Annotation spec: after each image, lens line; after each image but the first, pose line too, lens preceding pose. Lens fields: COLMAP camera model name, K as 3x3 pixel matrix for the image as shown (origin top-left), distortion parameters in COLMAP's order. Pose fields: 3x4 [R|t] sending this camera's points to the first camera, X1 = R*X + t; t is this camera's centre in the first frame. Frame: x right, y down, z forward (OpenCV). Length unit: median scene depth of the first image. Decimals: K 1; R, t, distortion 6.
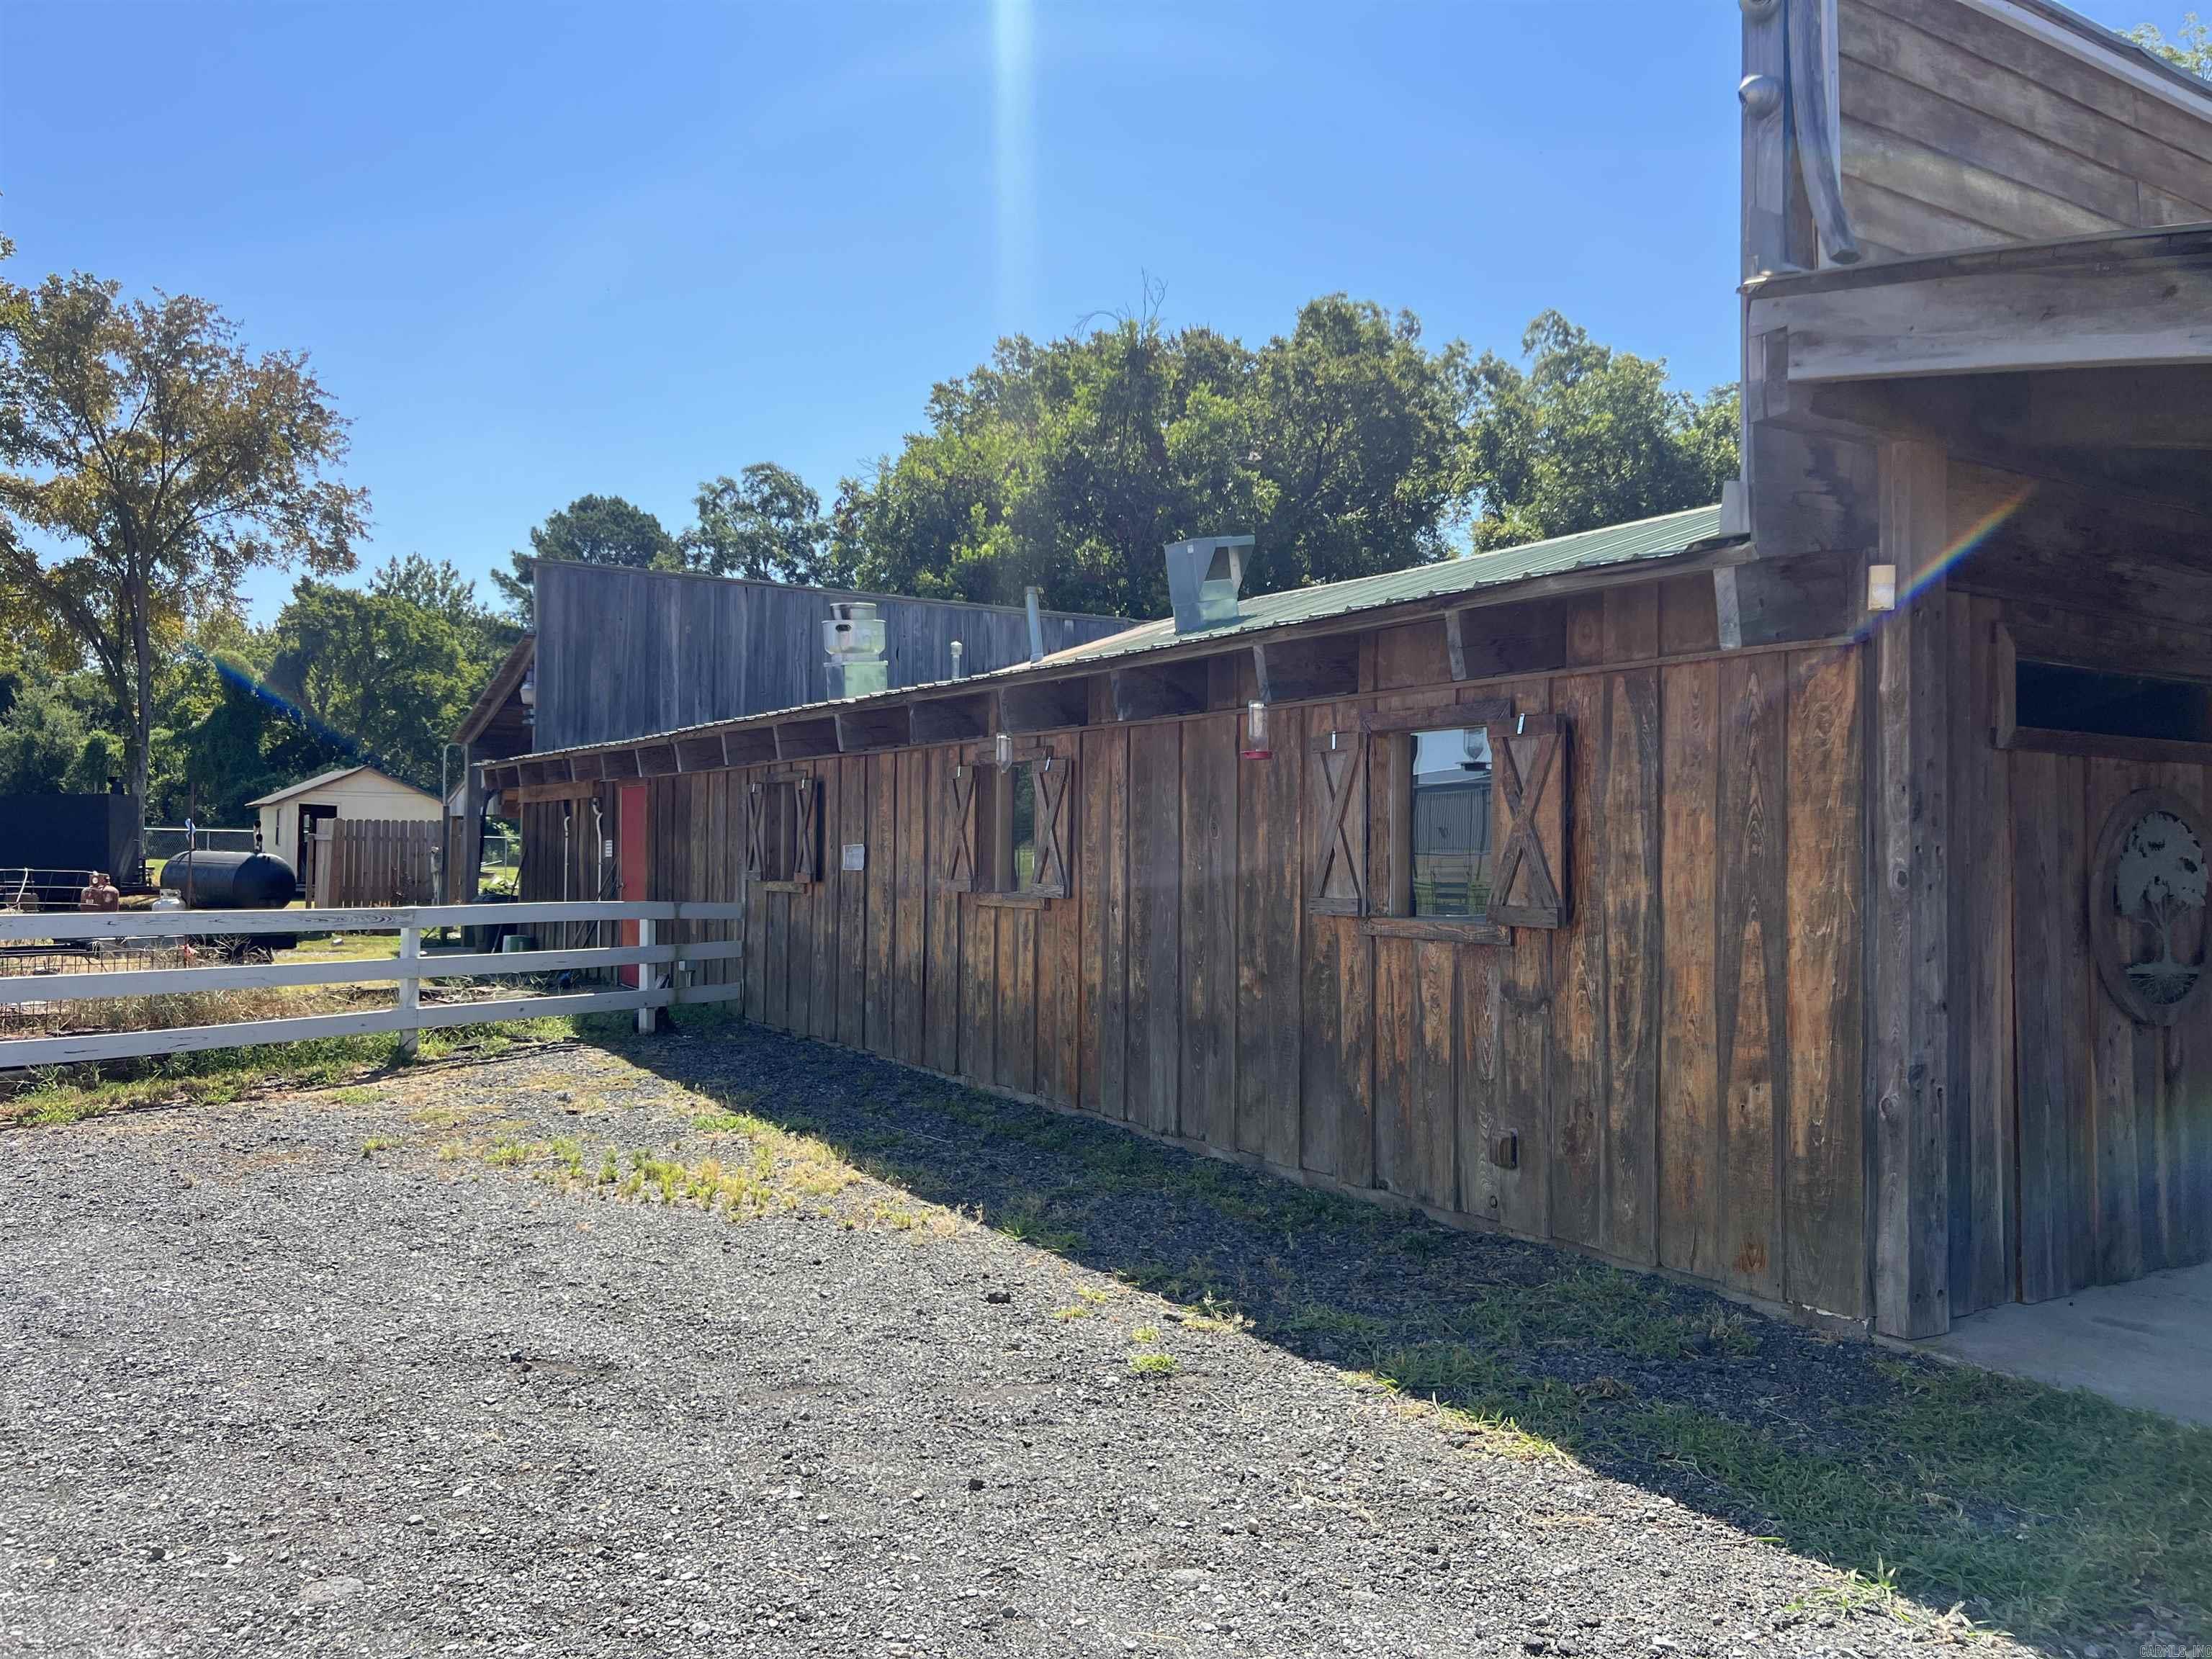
lens RADIAL K [[1657.9, 0, 1108.8], [0, 1657.9, 825.5], [0, 0, 1]] dist [0.045775, -0.049045]
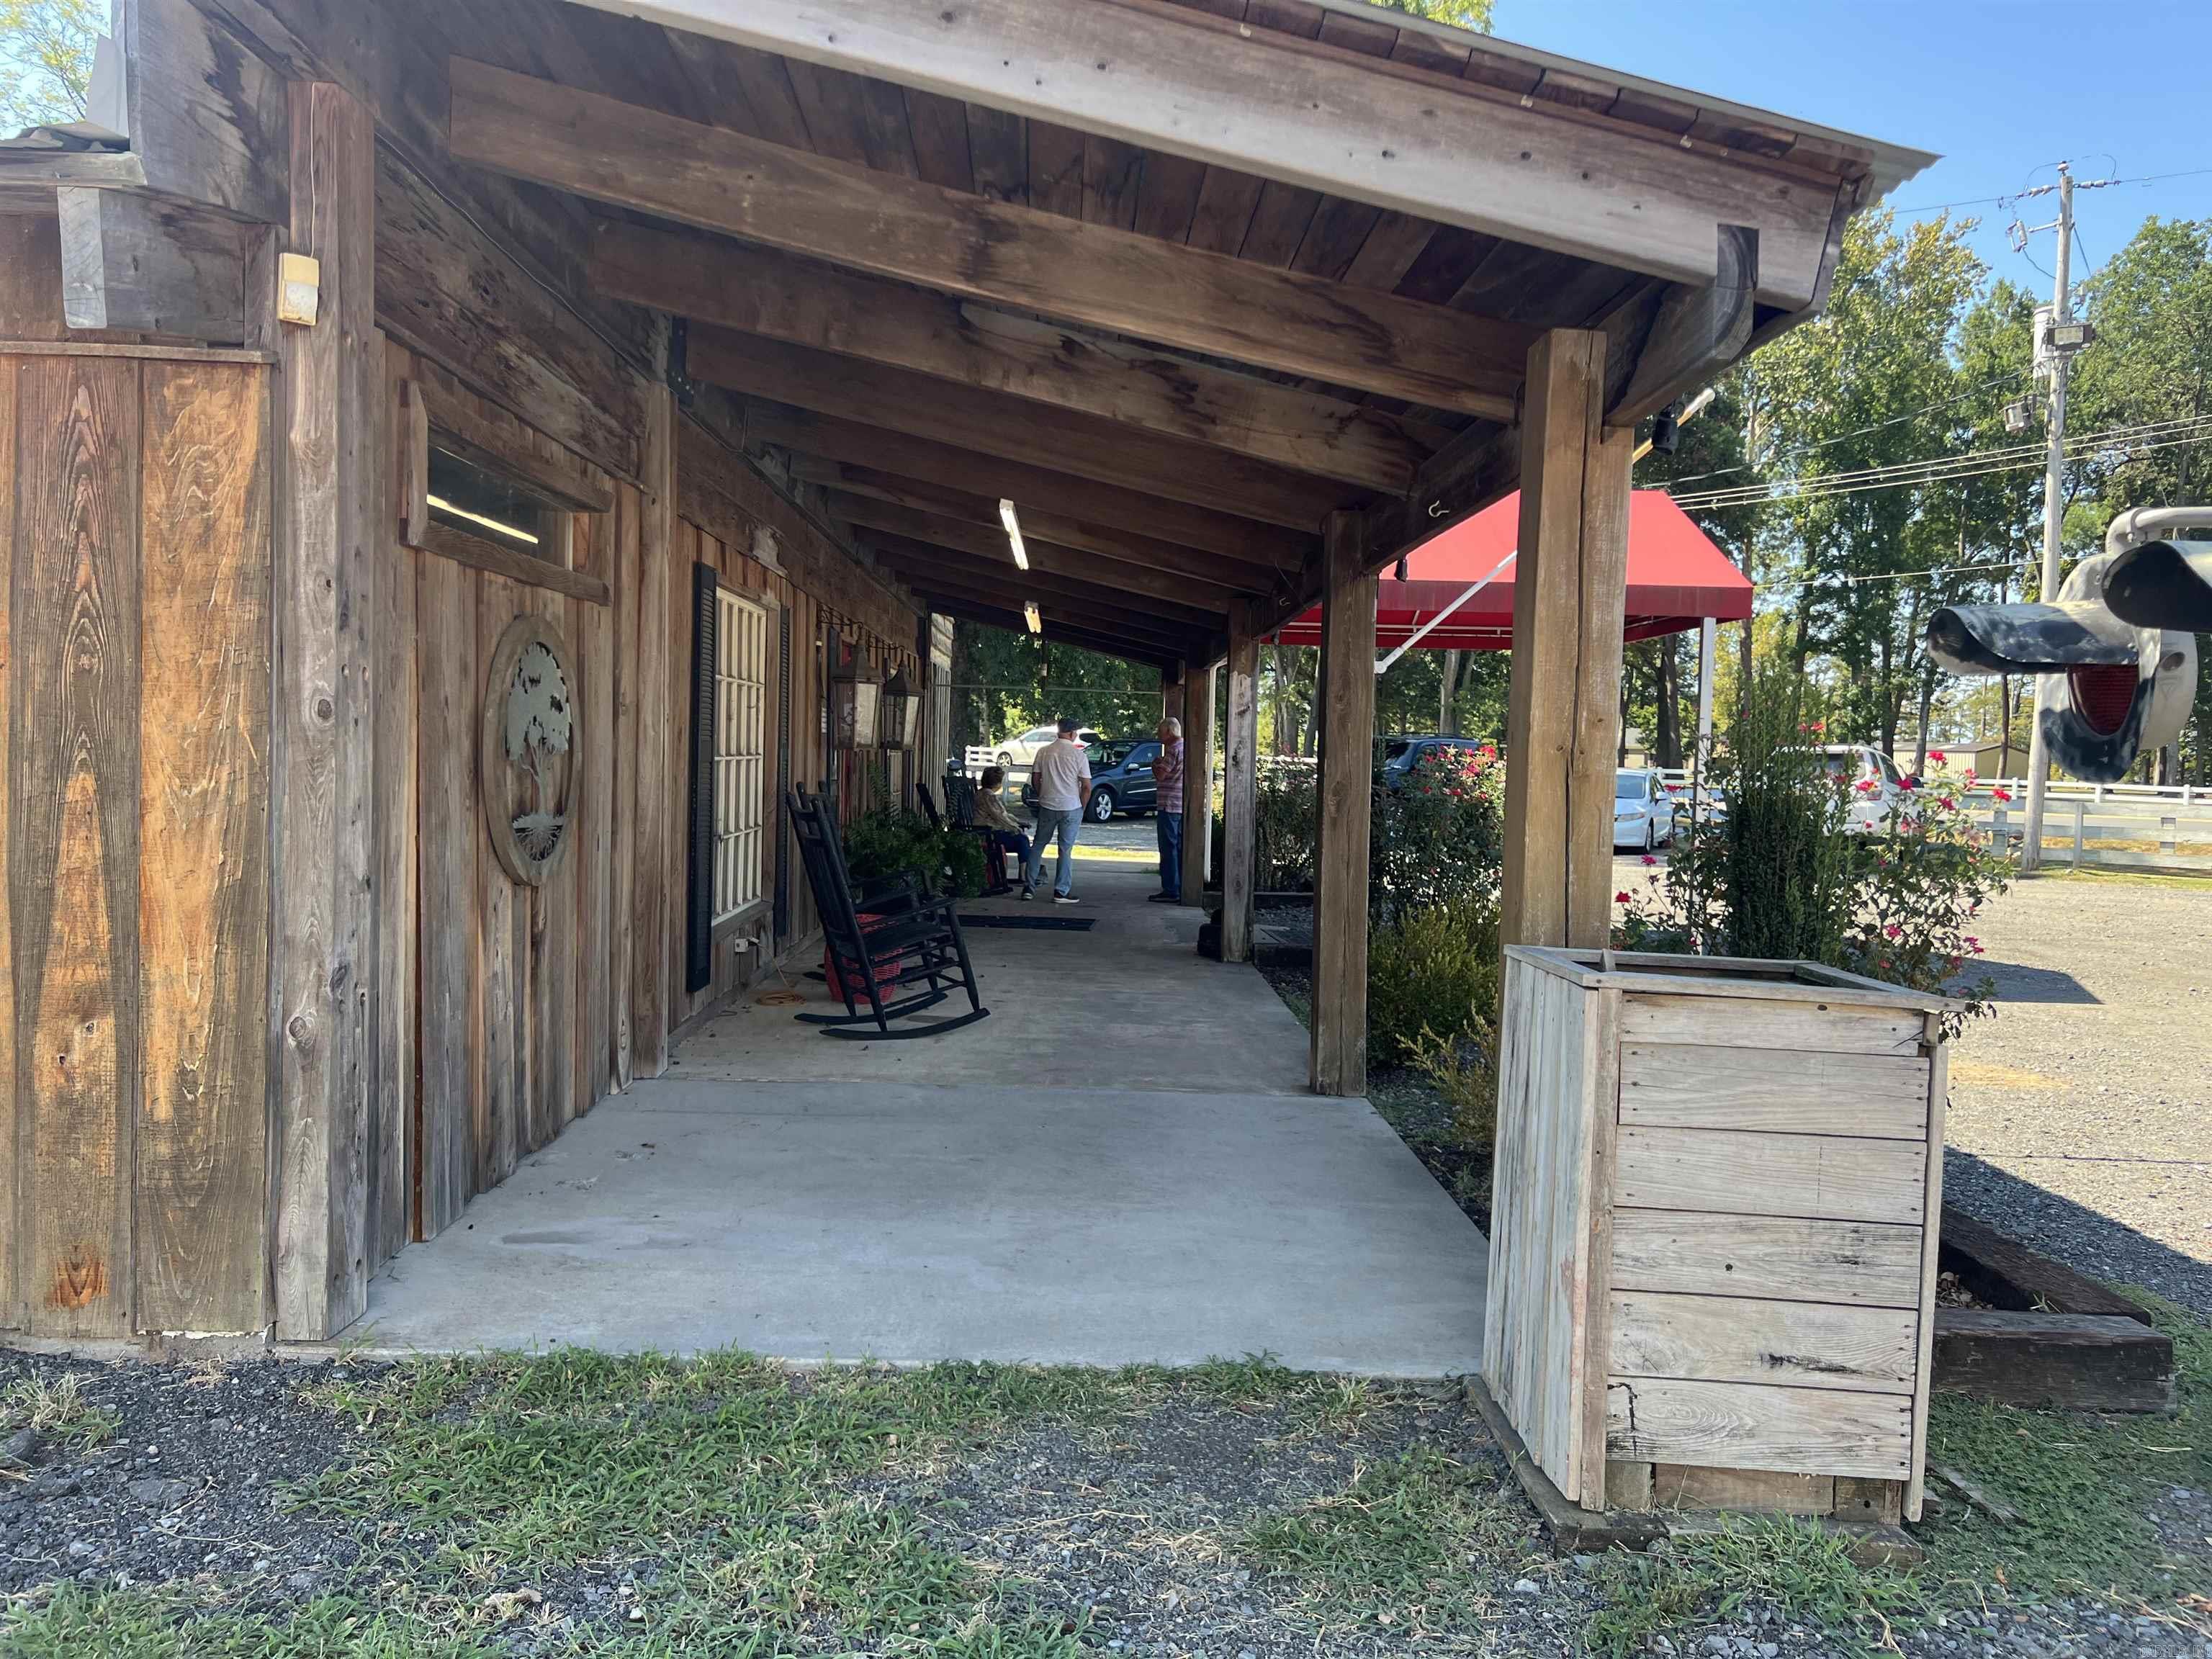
lens RADIAL K [[1657.9, 0, 1117.4], [0, 1657.9, 806.2], [0, 0, 1]] dist [0.045775, -0.049045]
pose [[0.498588, -0.031377, 0.866271, 0.023085], [-0.034973, 0.997803, 0.056270, 0.020110], [-0.866133, -0.058351, 0.496395, 0.339245]]
